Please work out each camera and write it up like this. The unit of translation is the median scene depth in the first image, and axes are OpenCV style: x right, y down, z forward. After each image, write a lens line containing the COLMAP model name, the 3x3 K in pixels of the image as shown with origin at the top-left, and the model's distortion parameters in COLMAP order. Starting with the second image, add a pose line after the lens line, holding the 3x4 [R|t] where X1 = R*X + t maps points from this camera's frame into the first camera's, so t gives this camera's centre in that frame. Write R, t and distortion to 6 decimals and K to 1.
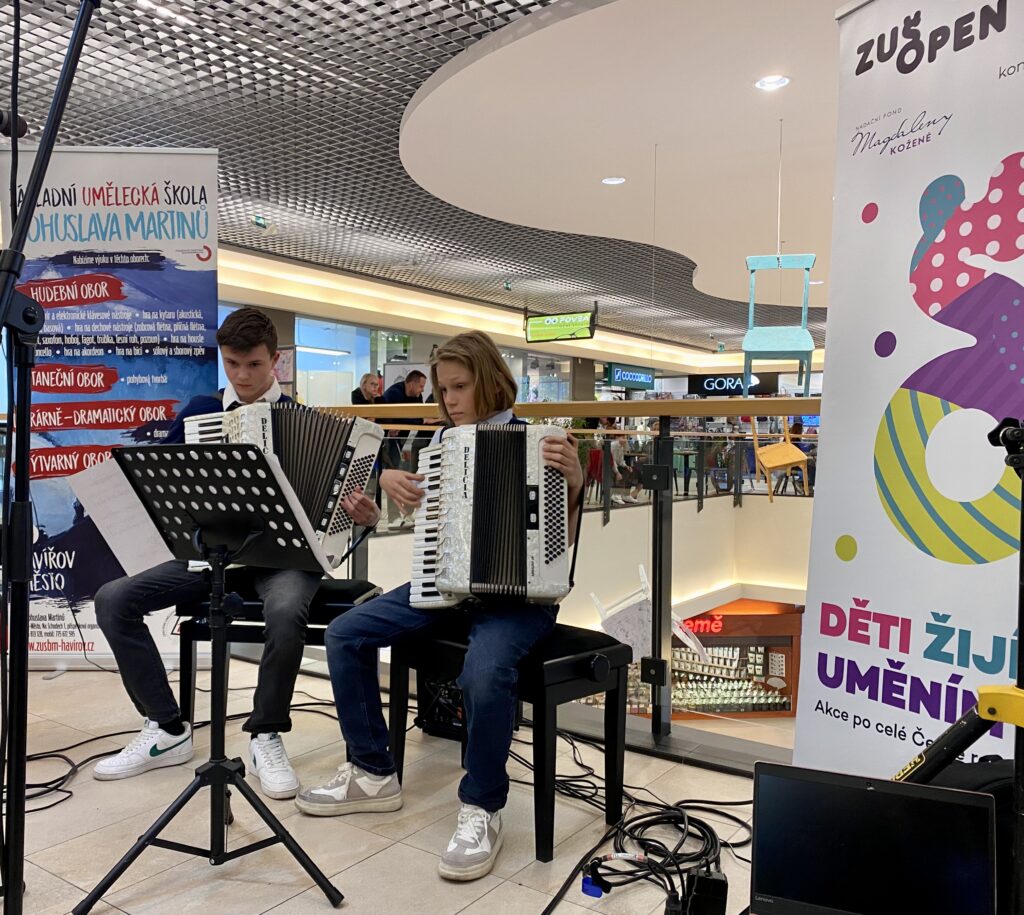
lens RADIAL K [[921.7, 0, 419.2], [0, 921.7, 452.1], [0, 0, 1]] dist [0.034917, -0.058049]
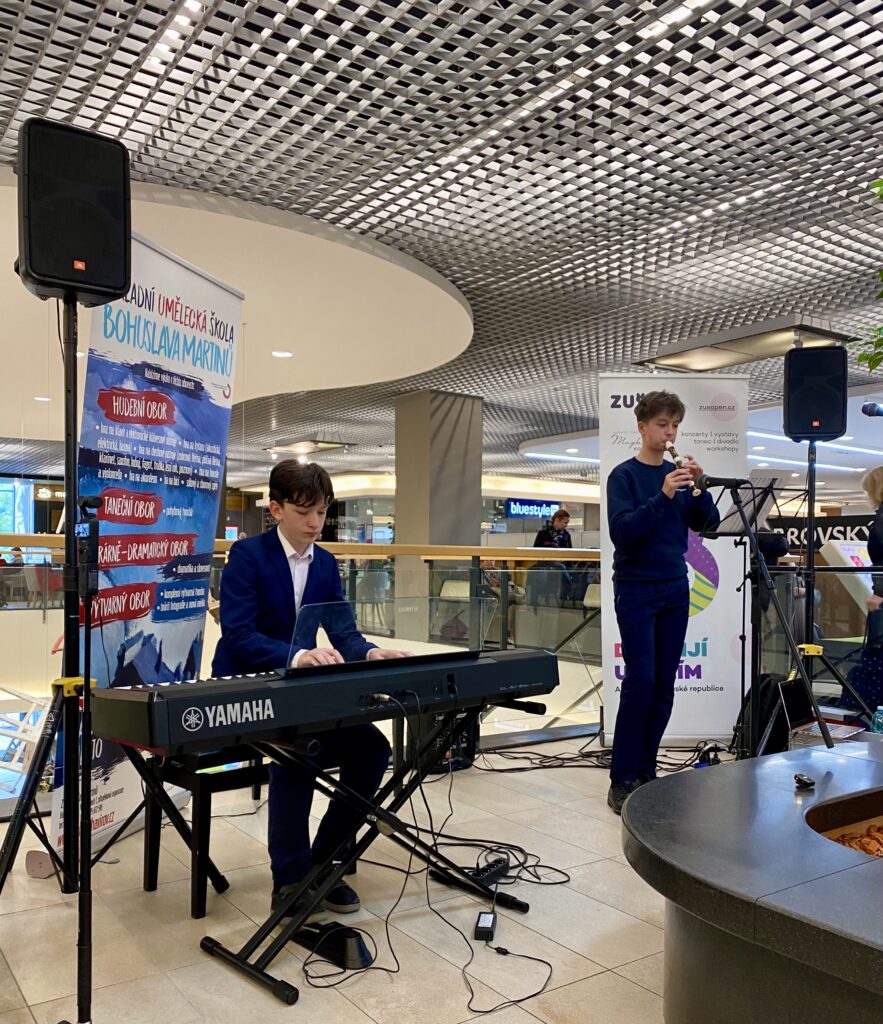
lens RADIAL K [[884.5, 0, 447.0], [0, 884.5, 581.3], [0, 0, 1]] dist [0.029500, -0.034450]
pose [[0.293371, -0.029584, 0.955541, -1.092049], [0.004211, 0.999551, 0.029654, -0.033978], [-0.955990, -0.004676, 0.293364, 0.479112]]
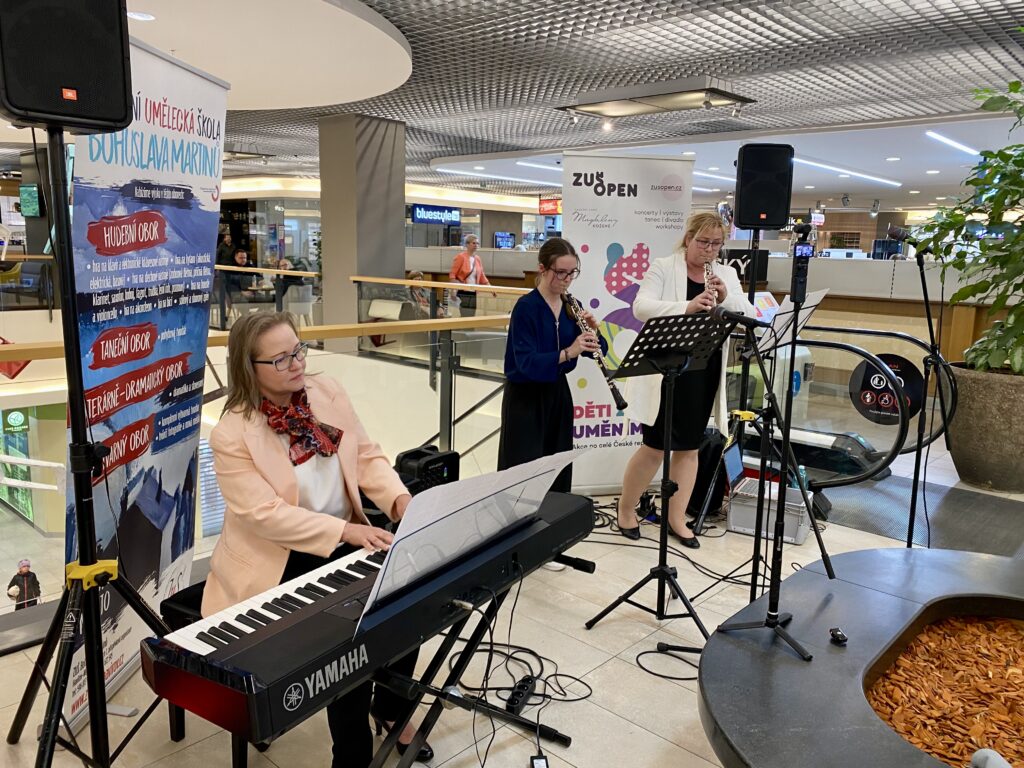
lens RADIAL K [[772.7, 0, 505.5], [0, 772.7, 380.9], [0, 0, 1]] dist [0.024380, -0.032240]
pose [[0.093001, -0.177447, 0.979726, -1.001842], [-0.012929, 0.983693, 0.179393, -0.171756], [-0.995582, -0.029351, 0.089190, 0.627969]]
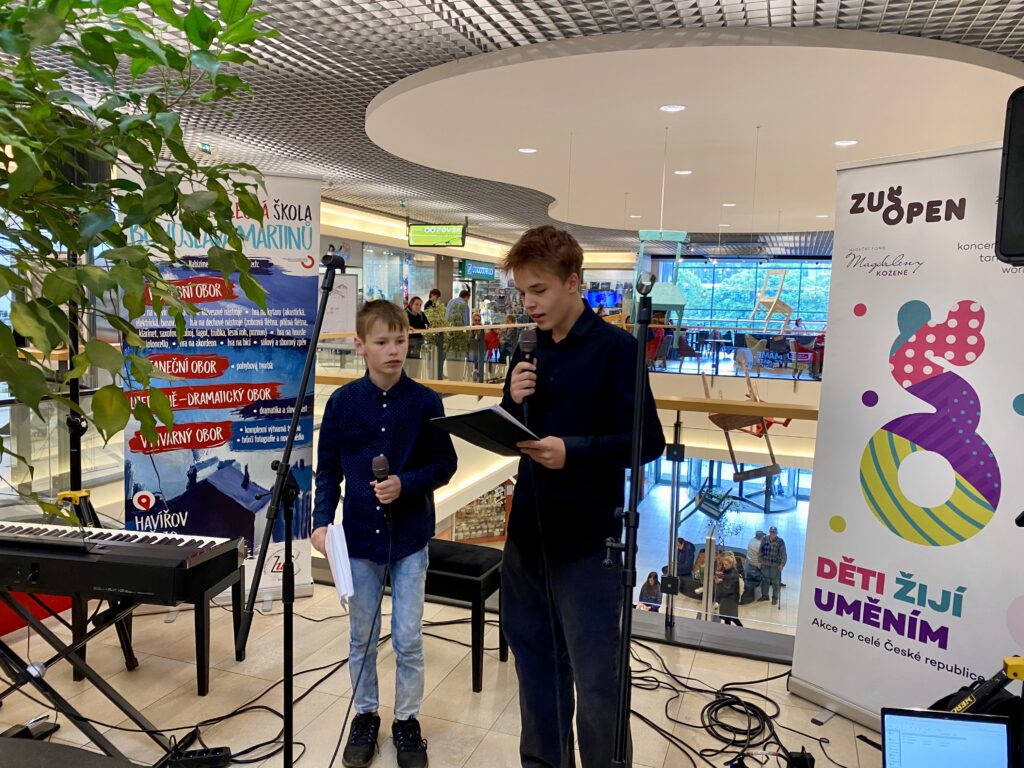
lens RADIAL K [[772.7, 0, 509.4], [0, 772.7, 374.4], [0, 0, 1]] dist [0.024380, -0.032240]
pose [[0.951616, -0.014326, 0.306957, -0.292036], [-0.011938, 0.996435, 0.083516, -0.155897], [-0.307059, -0.083140, 0.948052, -0.037317]]
